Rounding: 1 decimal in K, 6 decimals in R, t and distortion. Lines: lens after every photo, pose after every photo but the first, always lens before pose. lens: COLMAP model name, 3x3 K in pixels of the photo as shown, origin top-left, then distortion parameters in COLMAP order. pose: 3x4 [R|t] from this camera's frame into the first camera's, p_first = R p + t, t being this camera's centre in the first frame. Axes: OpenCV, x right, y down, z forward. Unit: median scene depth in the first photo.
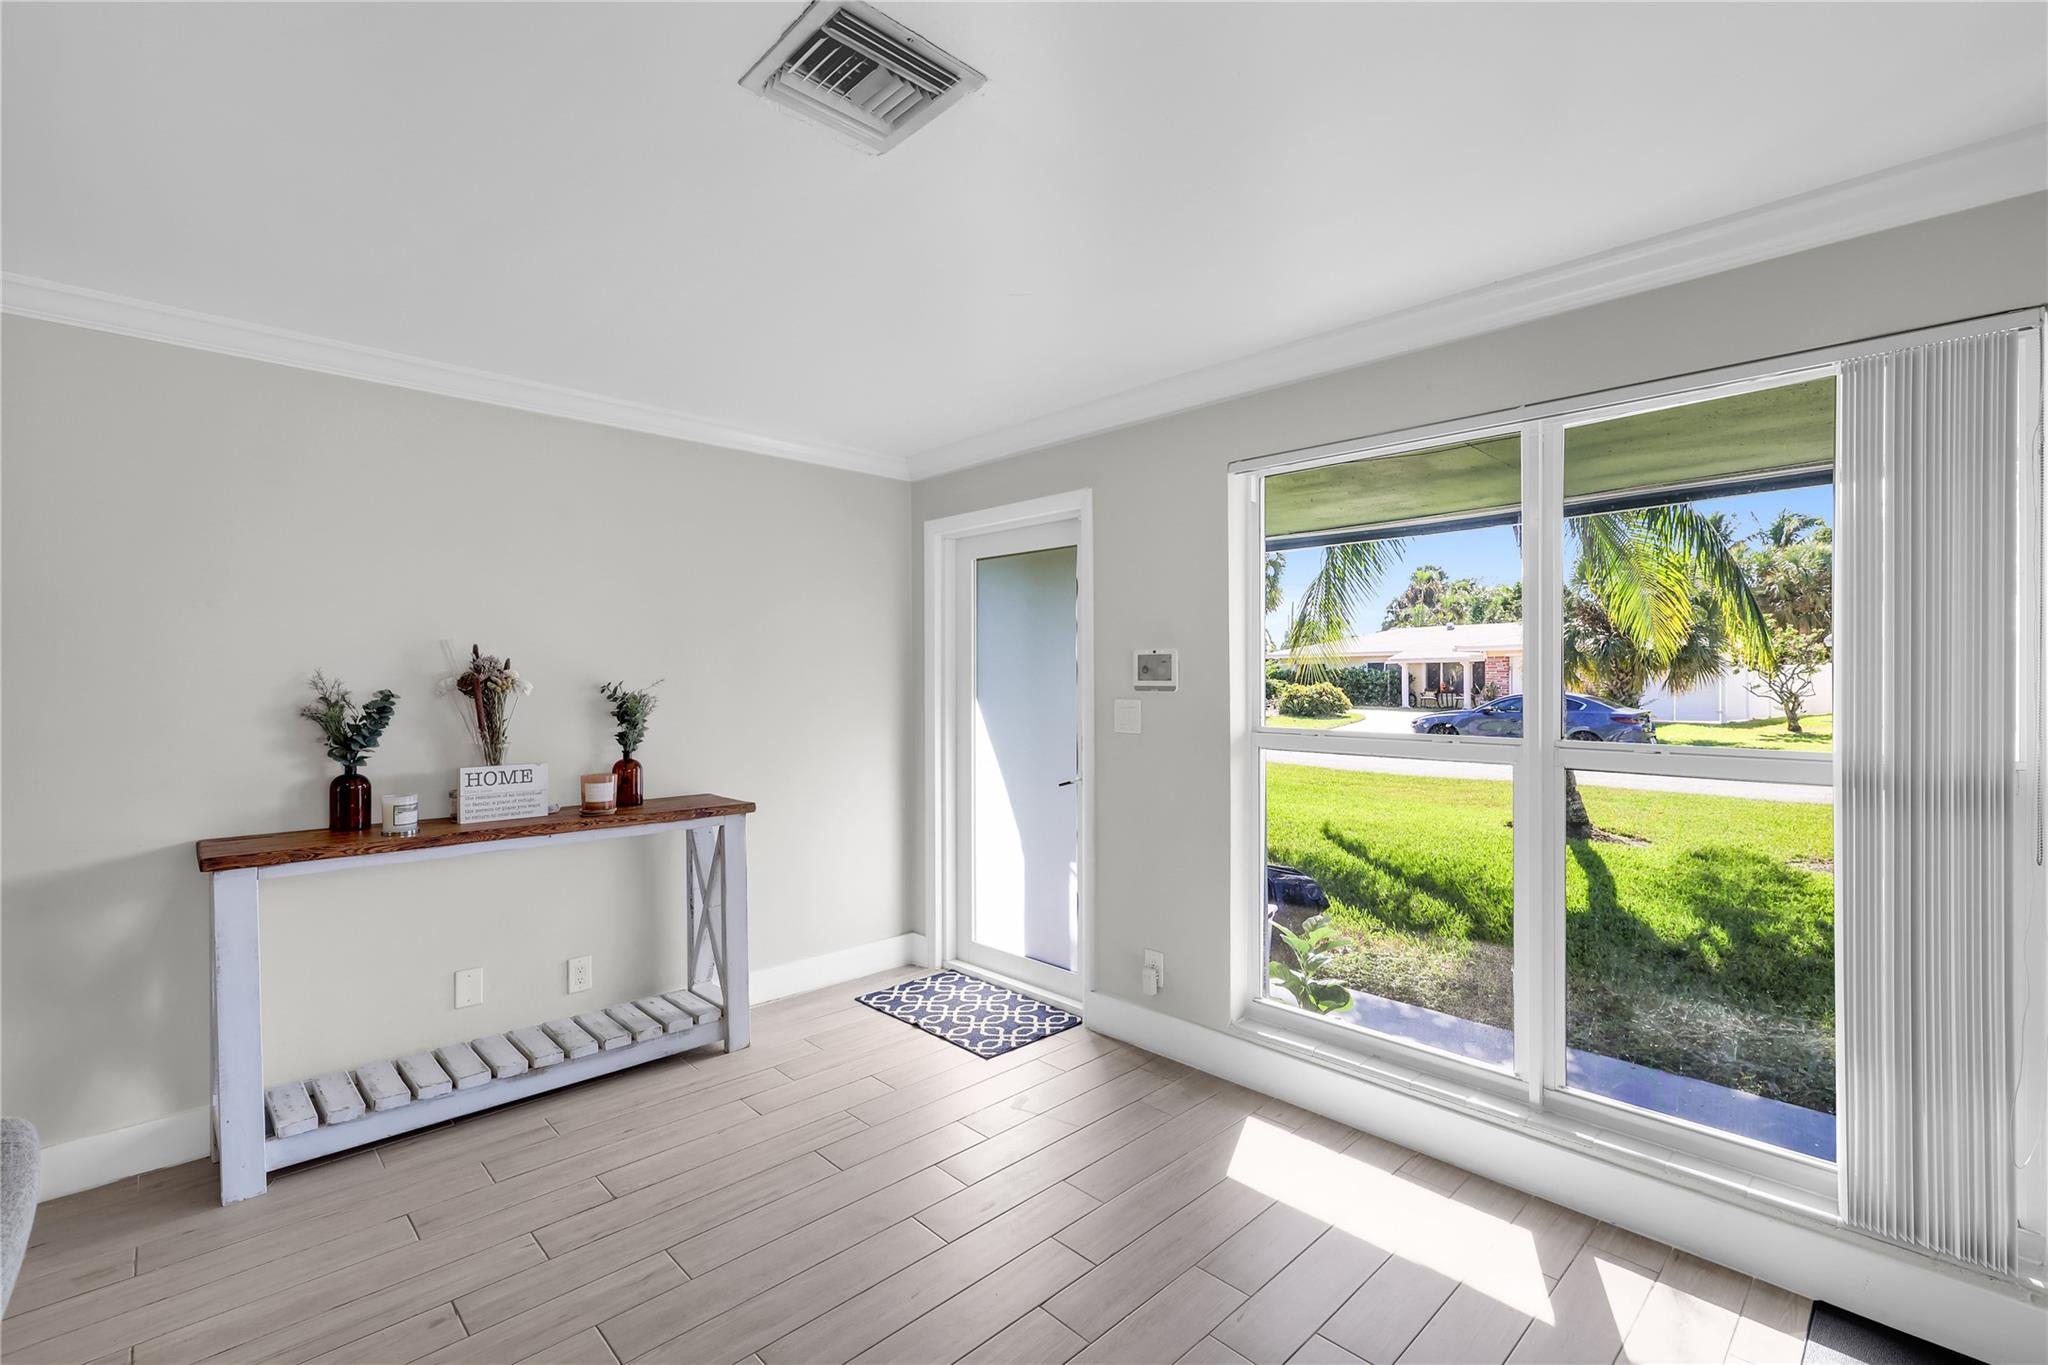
lens RADIAL K [[891.9, 0, 1013.2], [0, 891.9, 679.2], [0, 0, 1]] dist [-0.005792, 0.003572]
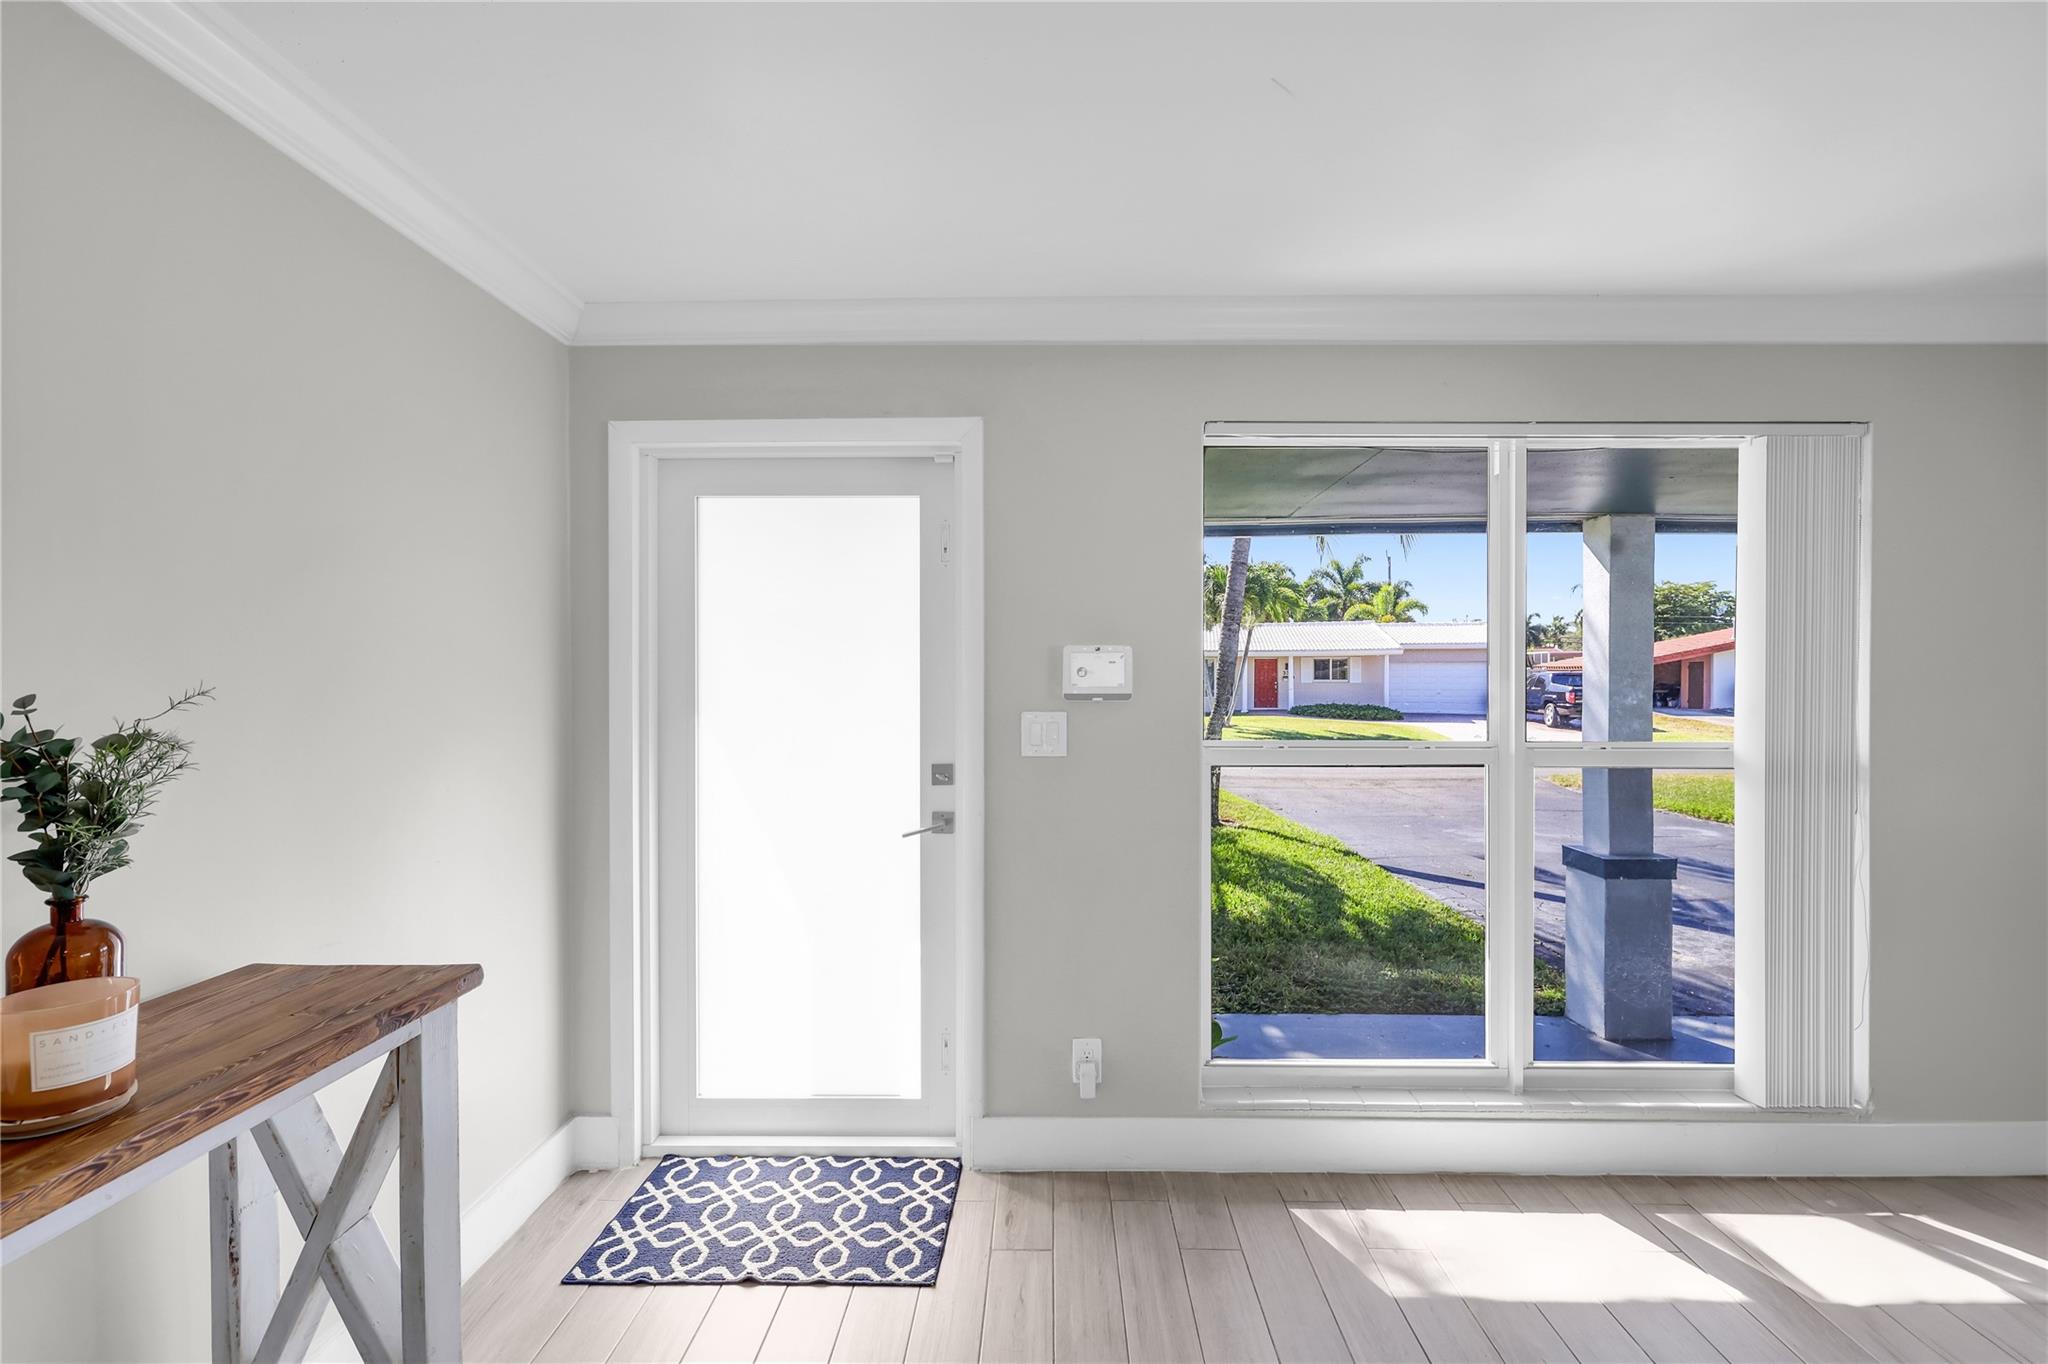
lens RADIAL K [[891.9, 0, 1025.7], [0, 891.9, 681.6], [0, 0, 1]] dist [-0.005792, 0.003572]
pose [[0.702428, -0.002230, 0.711751, -0.402594], [0.000812, 0.999997, 0.002332, -0.004439], [-0.711754, -0.001060, 0.702428, 0.473088]]
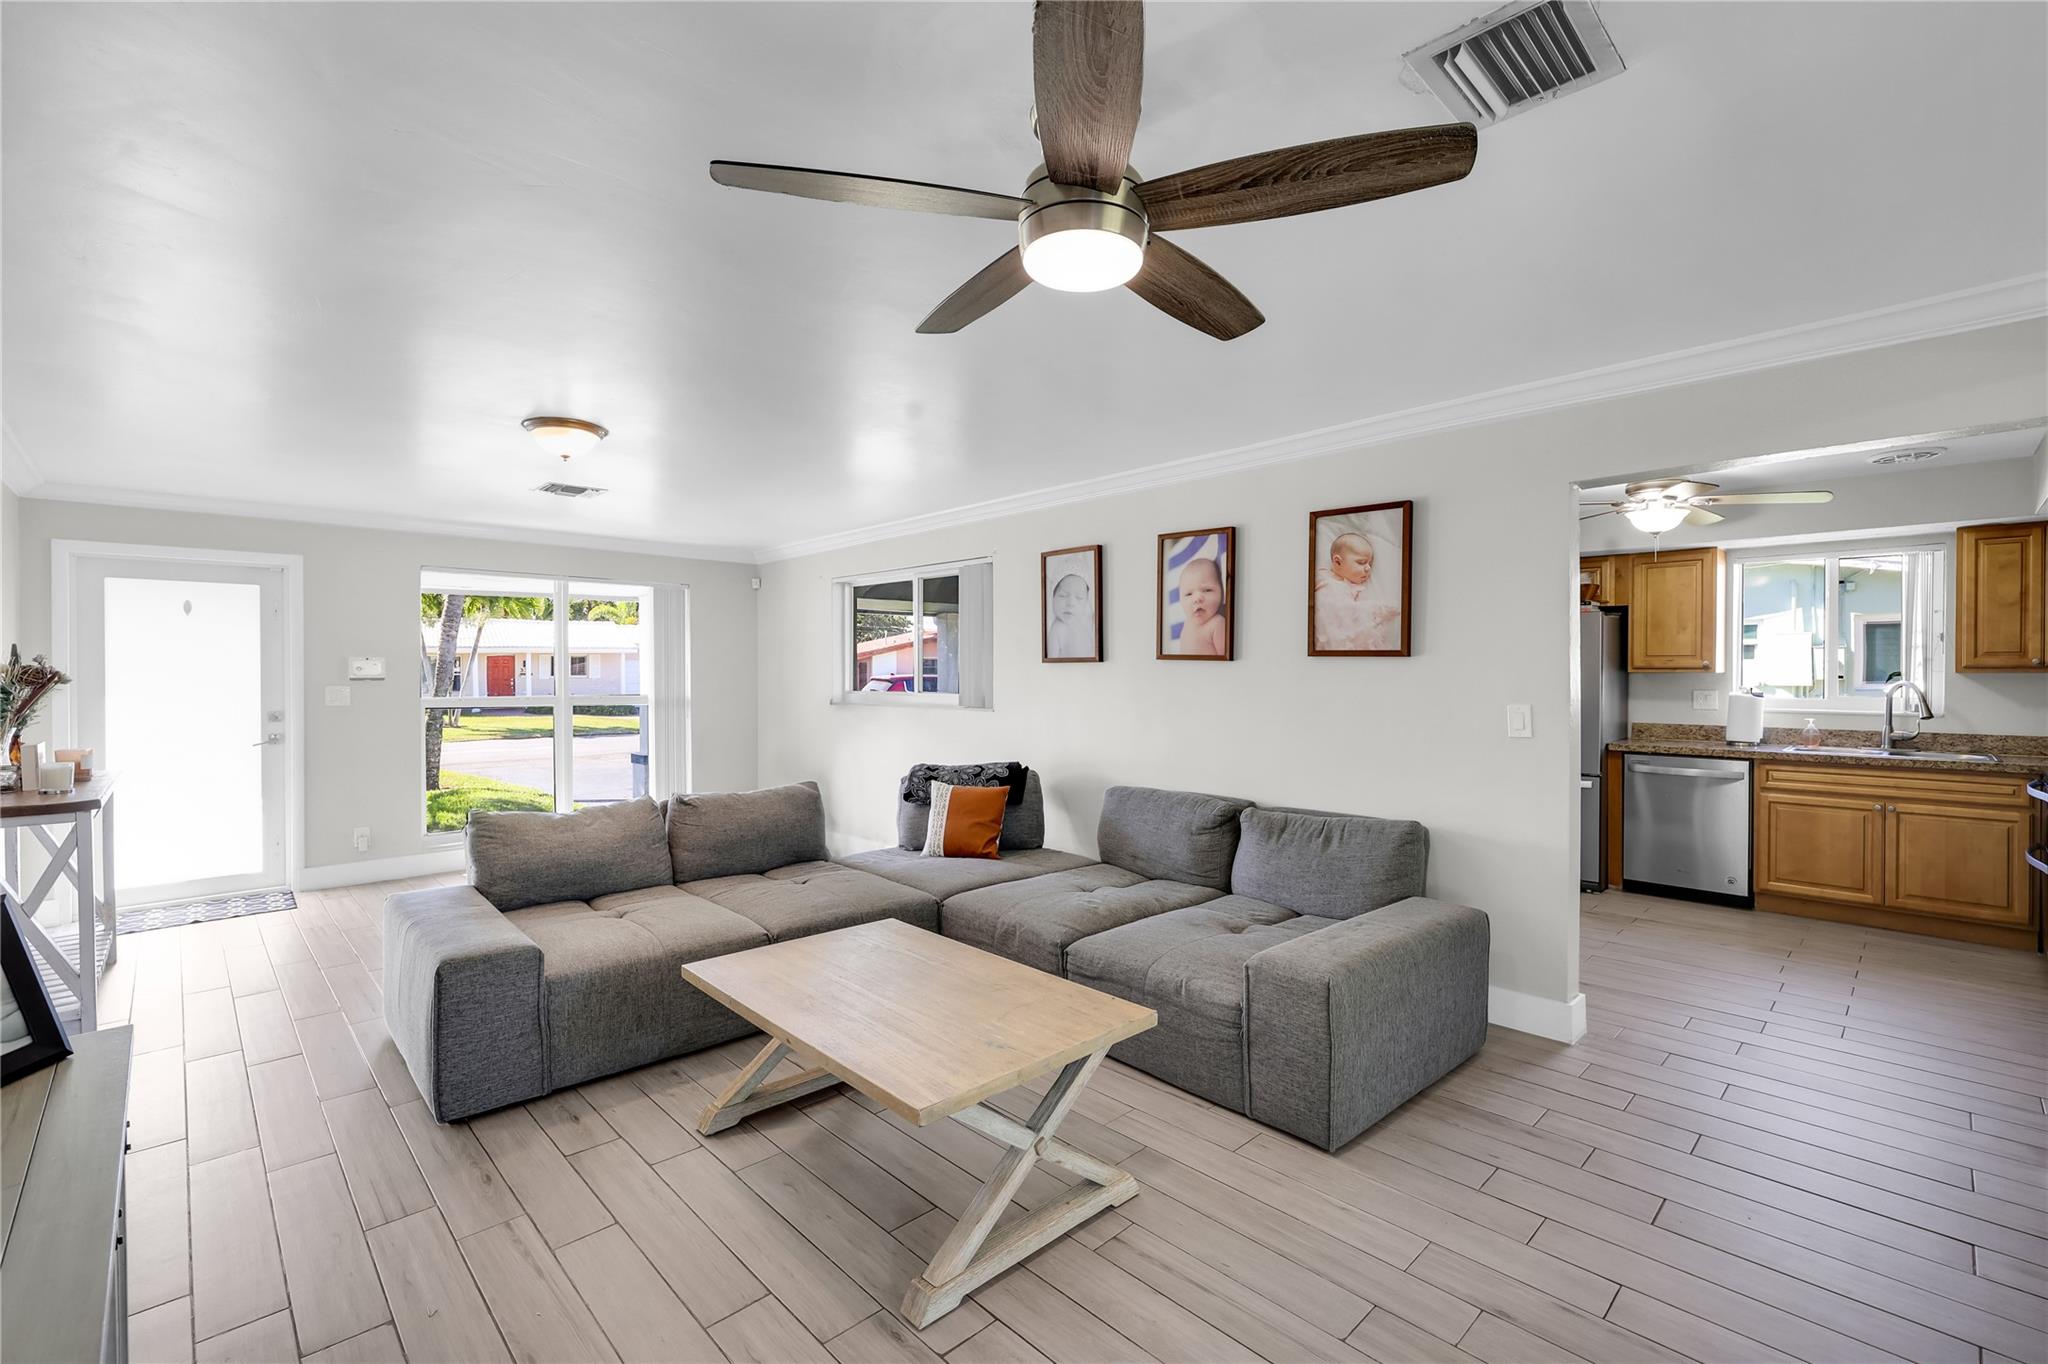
lens RADIAL K [[891.9, 0, 1028.6], [0, 891.9, 673.2], [0, 0, 1]] dist [-0.005792, 0.003572]
pose [[-0.010067, 0.000154, 0.999949, -1.544869], [0.007193, 0.999974, -0.000082, 0.006432], [-0.999923, 0.007192, -0.010068, -0.296825]]
